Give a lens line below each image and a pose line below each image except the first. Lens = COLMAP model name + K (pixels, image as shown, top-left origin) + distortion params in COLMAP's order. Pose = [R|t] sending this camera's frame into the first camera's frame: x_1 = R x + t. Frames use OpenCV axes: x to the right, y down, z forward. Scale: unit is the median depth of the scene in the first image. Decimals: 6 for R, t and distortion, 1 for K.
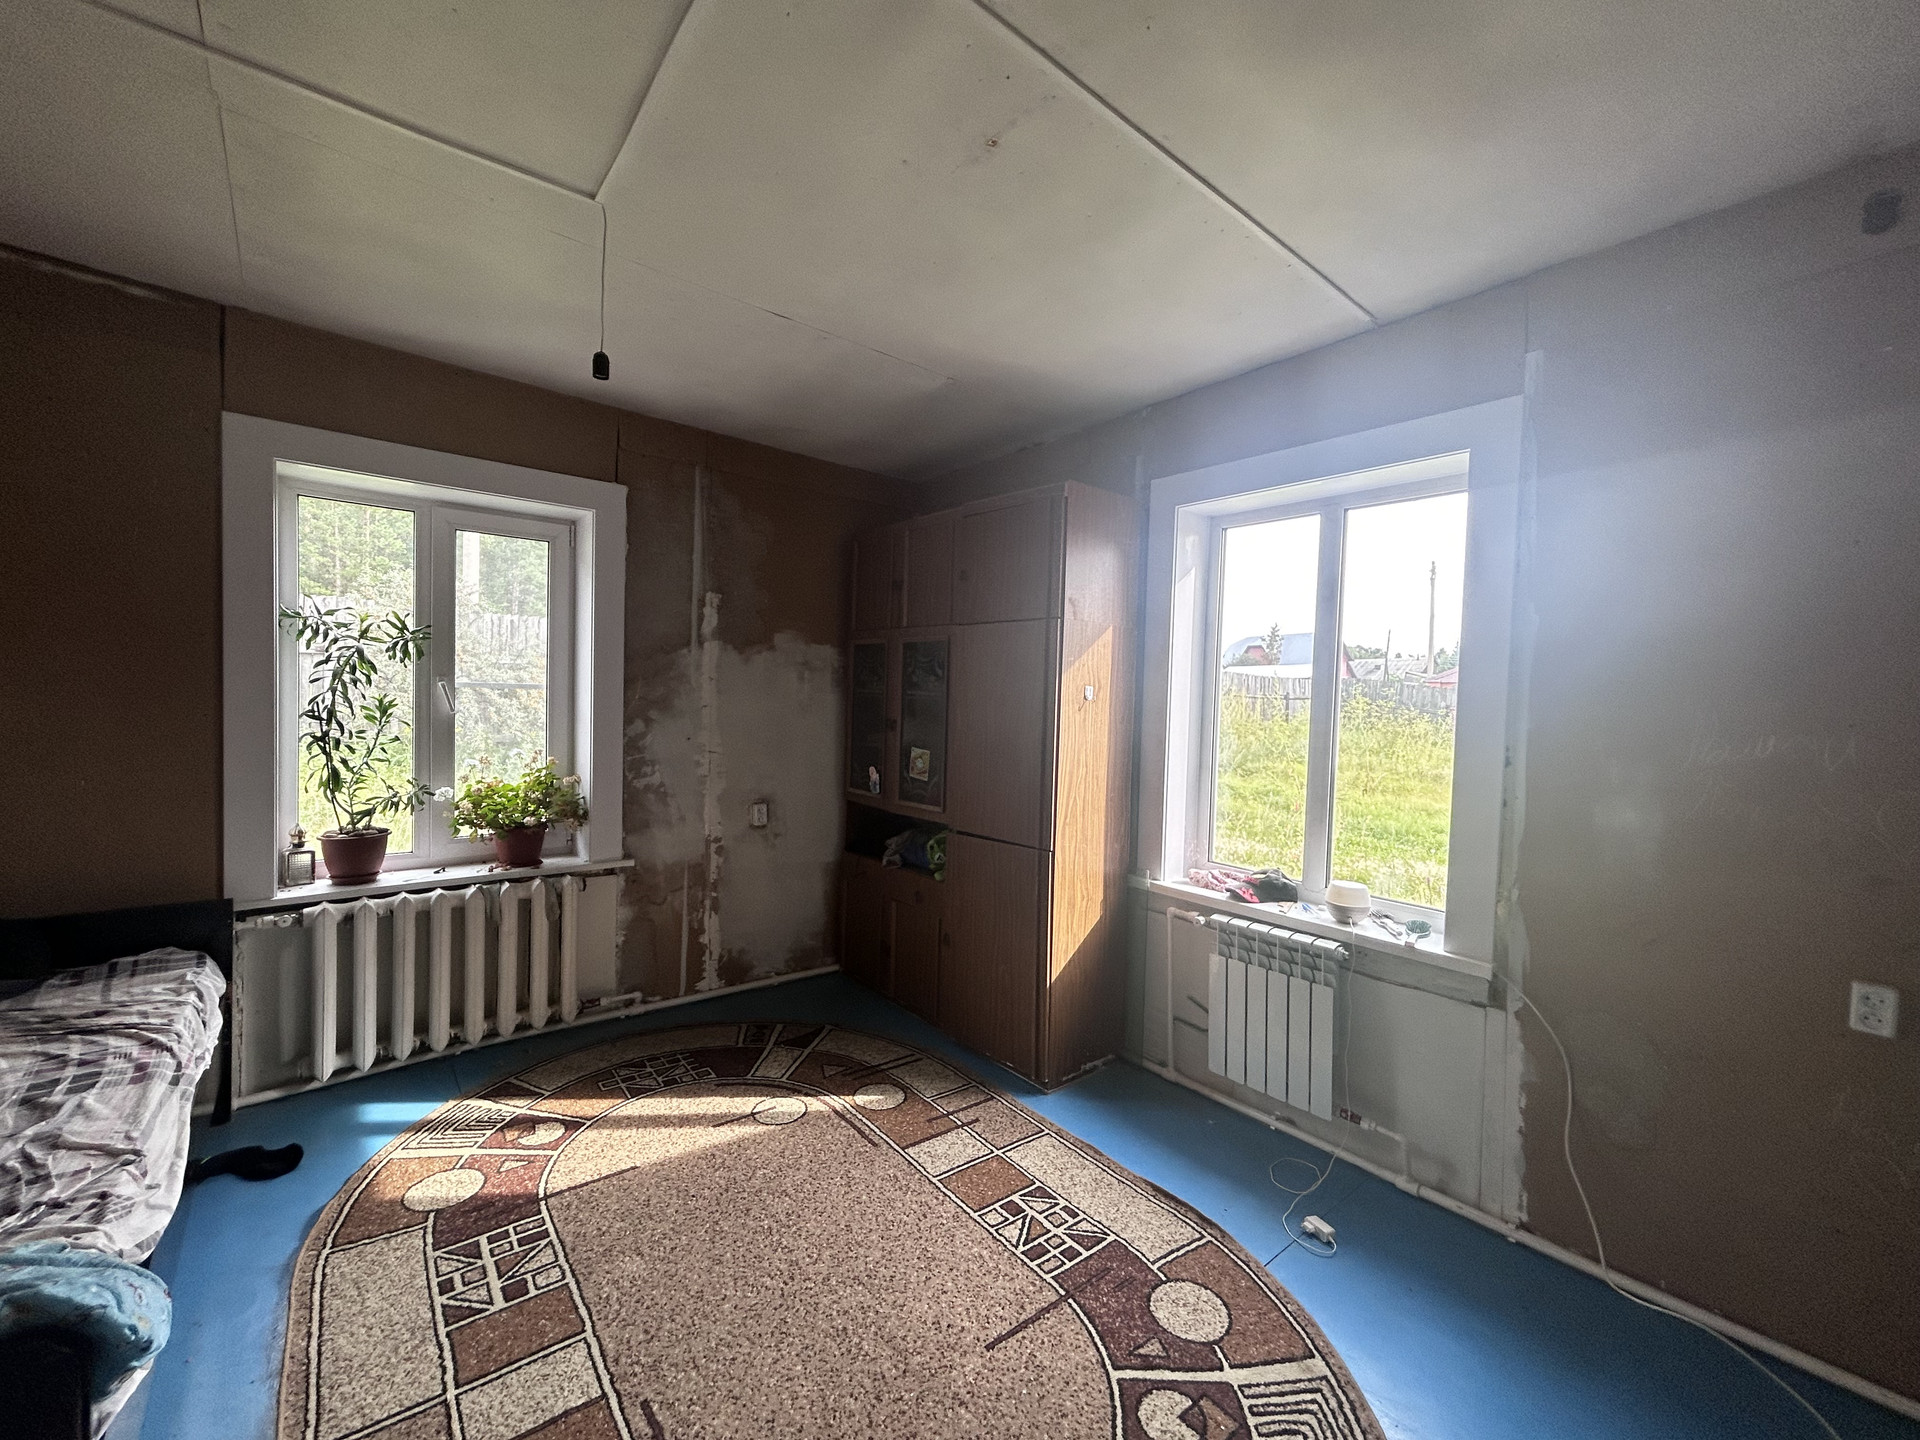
lens RADIAL K [[780.8, 0, 960.0], [0, 780.8, 720.0], [0, 0, 1]] dist [-0.011874, 0.008520]
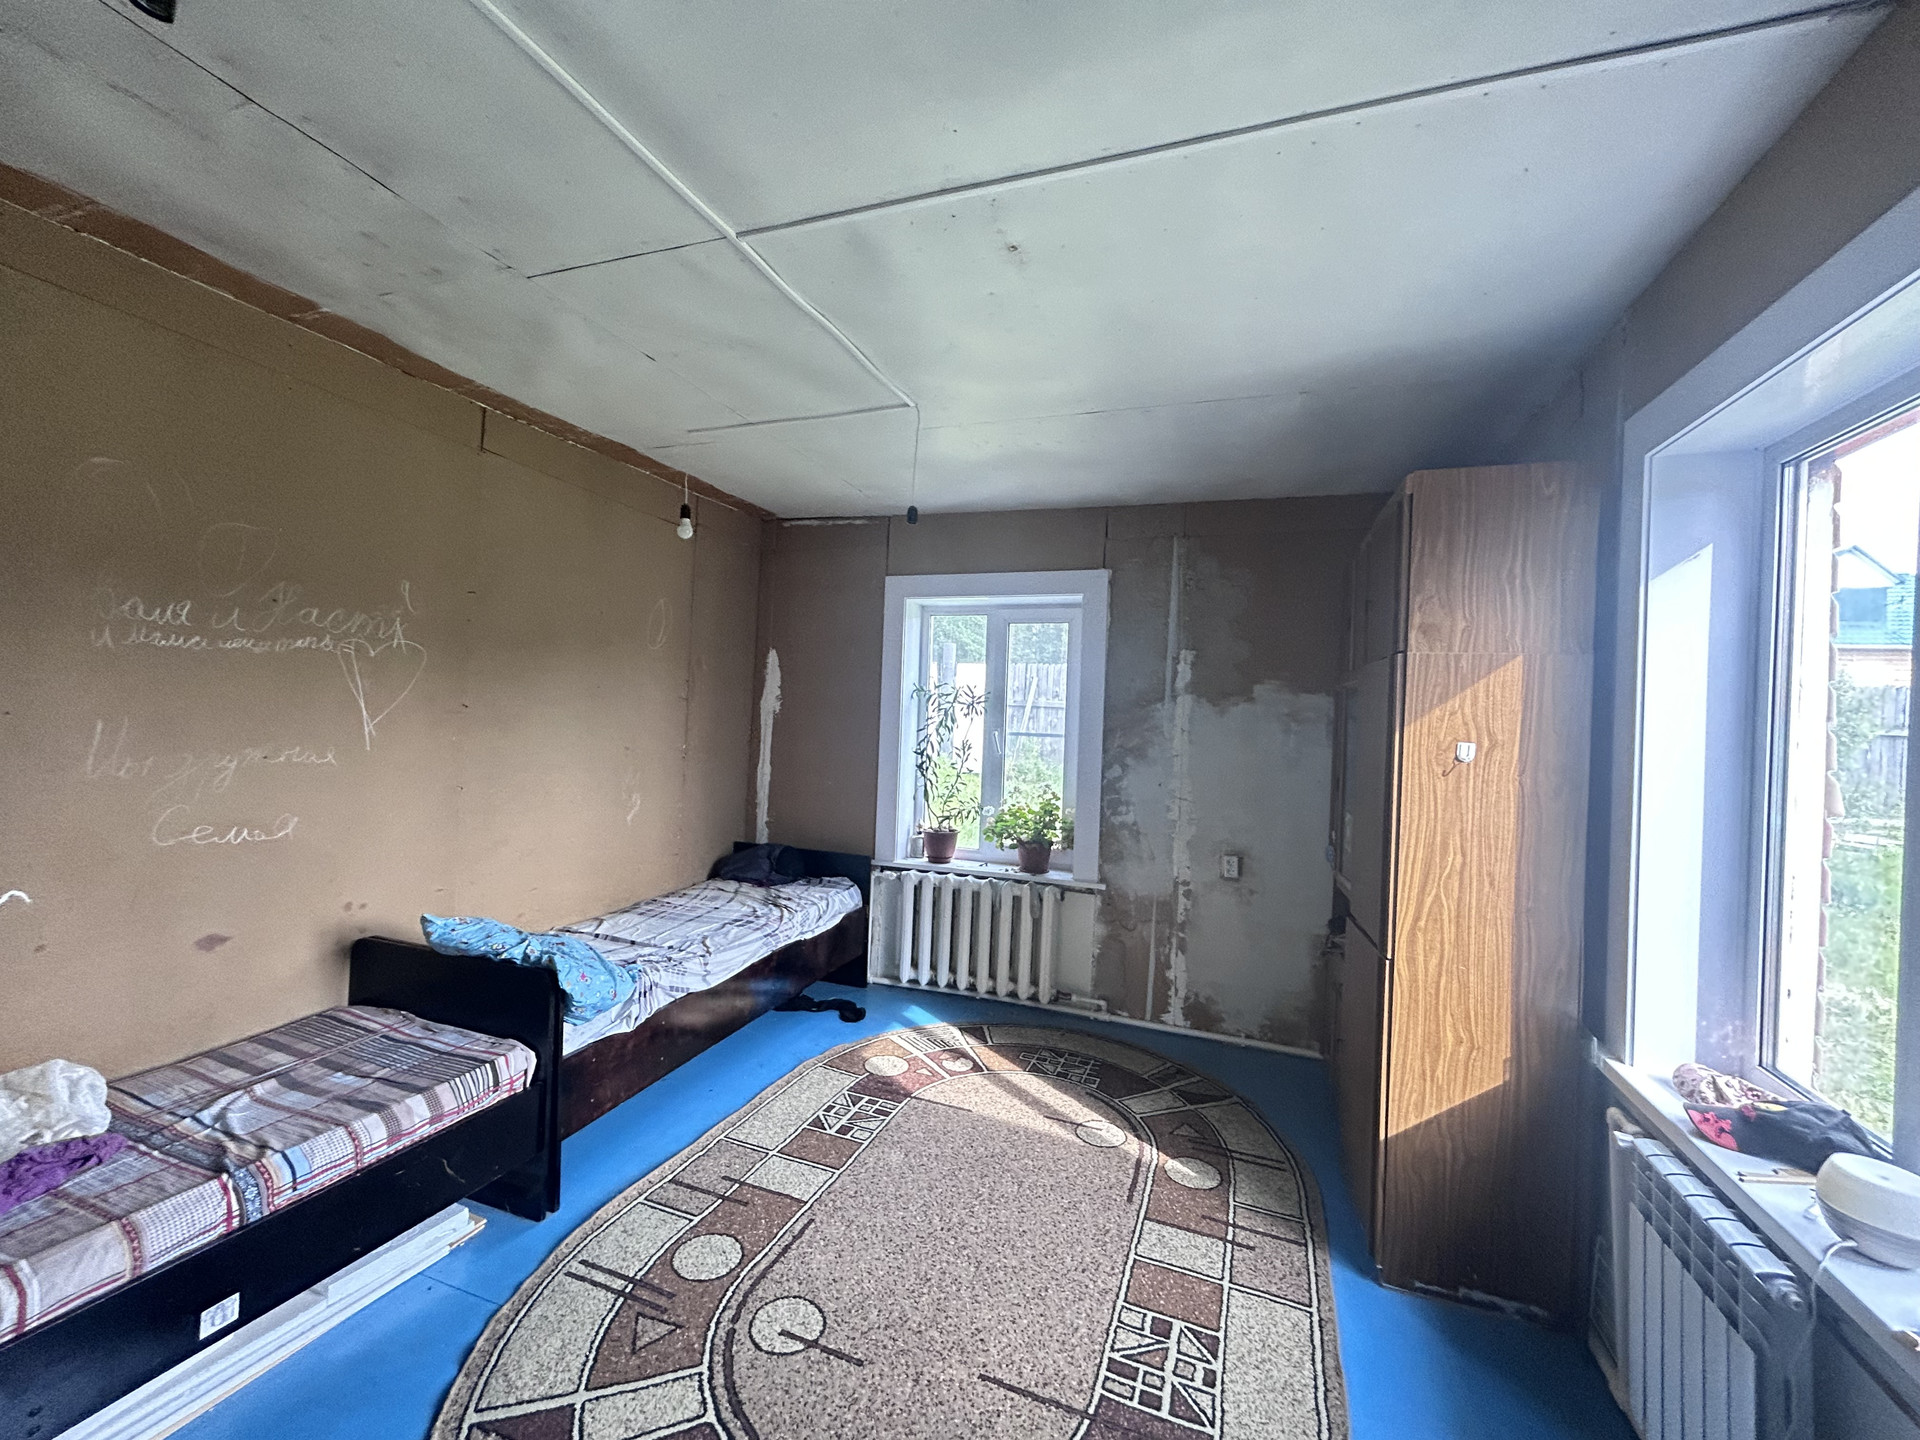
lens RADIAL K [[780.8, 0, 960.0], [0, 780.8, 720.0], [0, 0, 1]] dist [-0.011874, 0.008520]
pose [[0.506393, -0.007024, -0.862274, 0.539592], [-0.049566, 0.998076, -0.037239, -0.014422], [0.860877, 0.061597, 0.505070, 0.234246]]
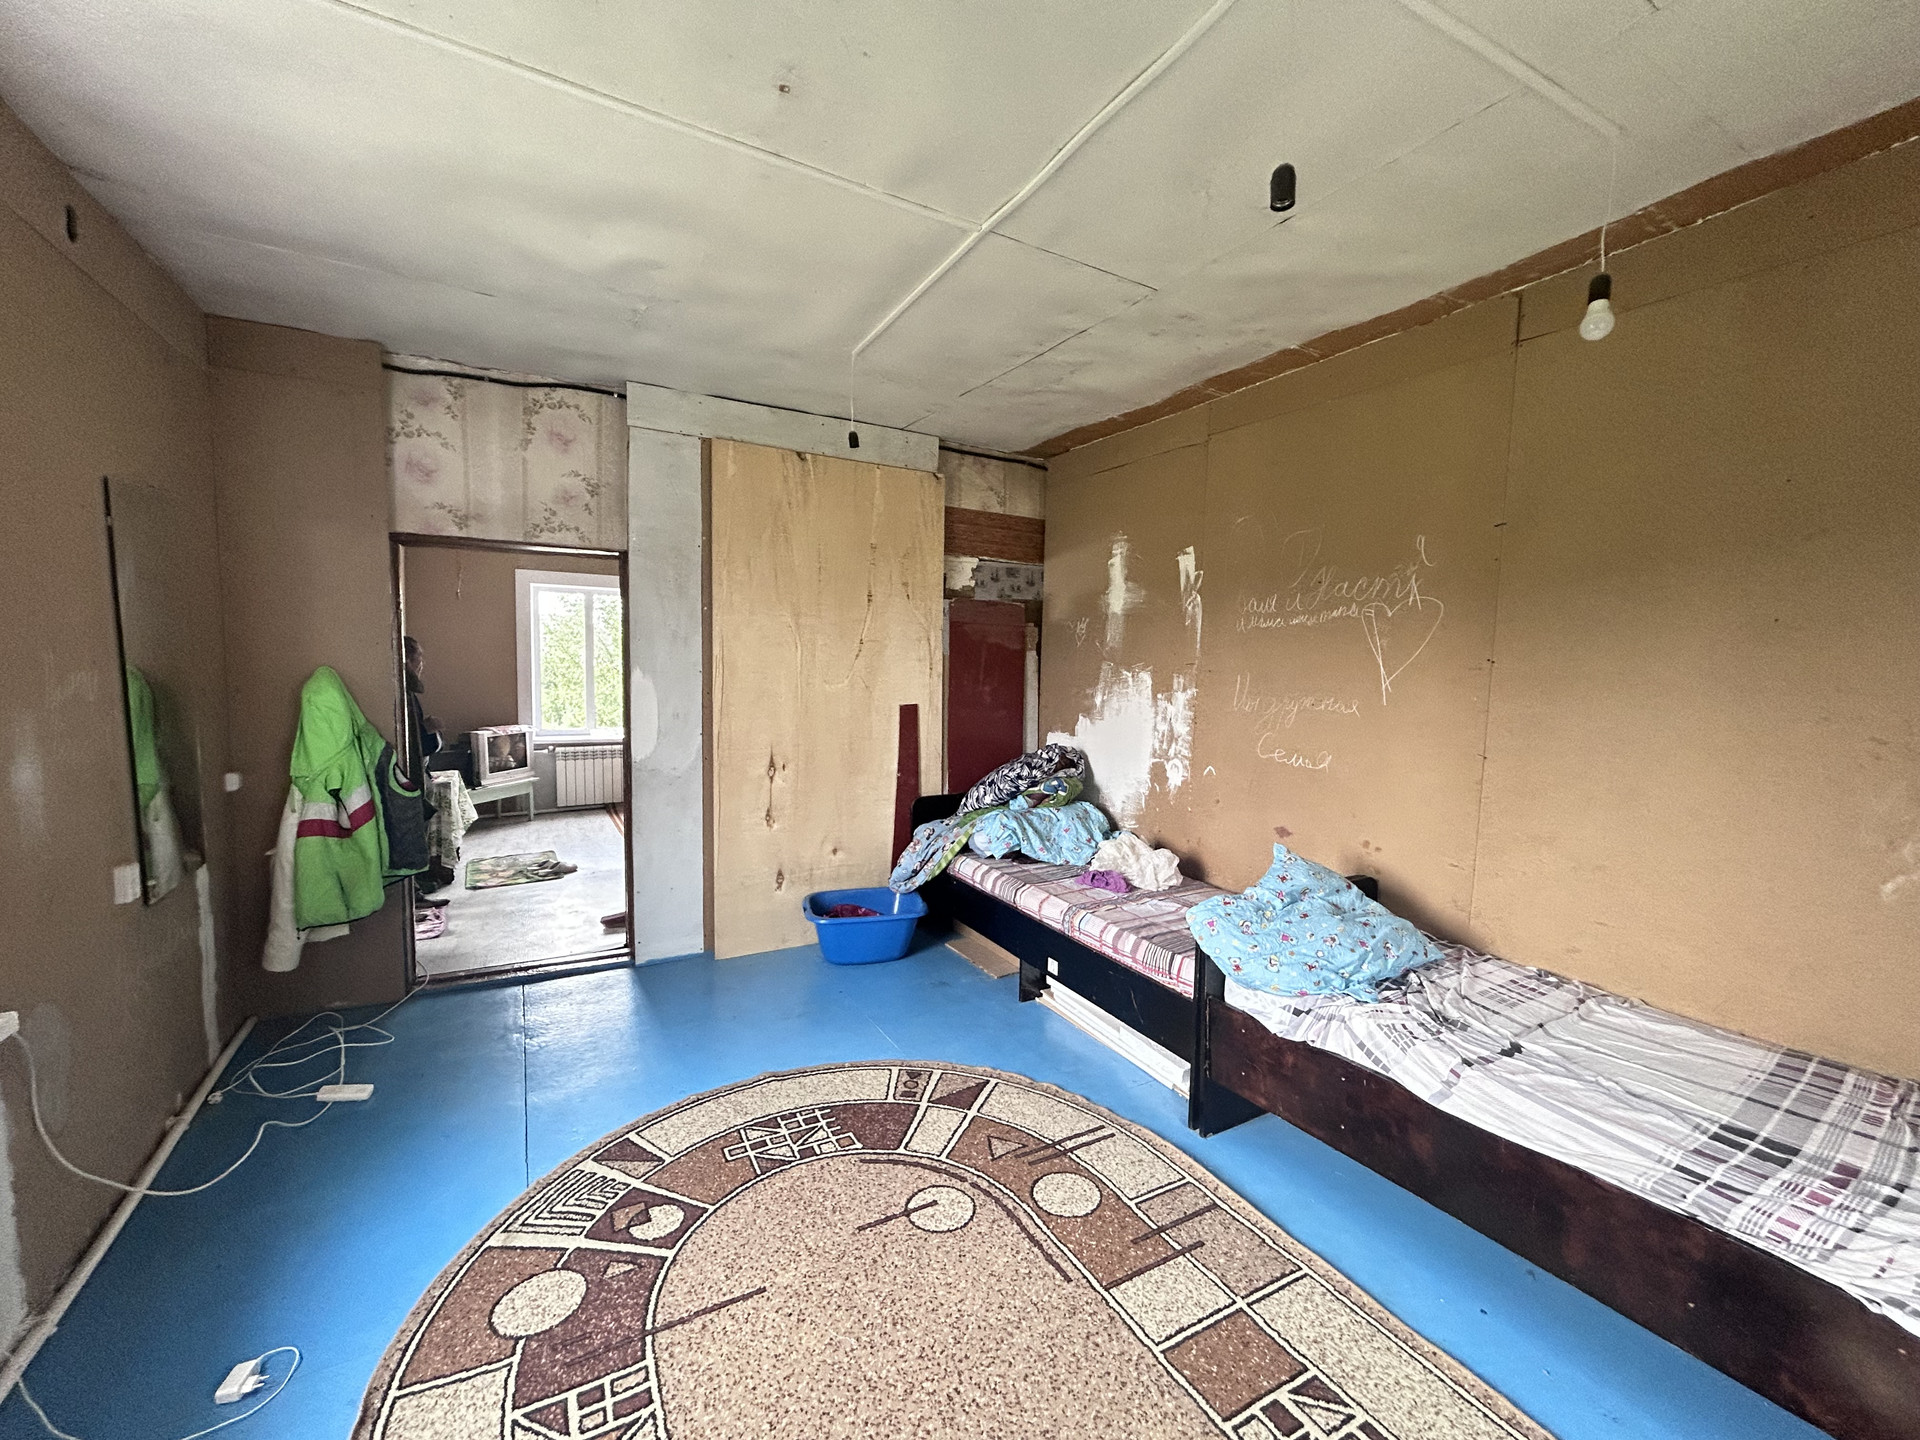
lens RADIAL K [[780.8, 0, 960.0], [0, 780.8, 720.0], [0, 0, 1]] dist [-0.011874, 0.008520]
pose [[-0.984208, -0.051527, 0.169353, -0.212607], [-0.033713, 0.993749, 0.106429, -0.044855], [-0.173778, 0.099039, -0.979792, 1.117215]]
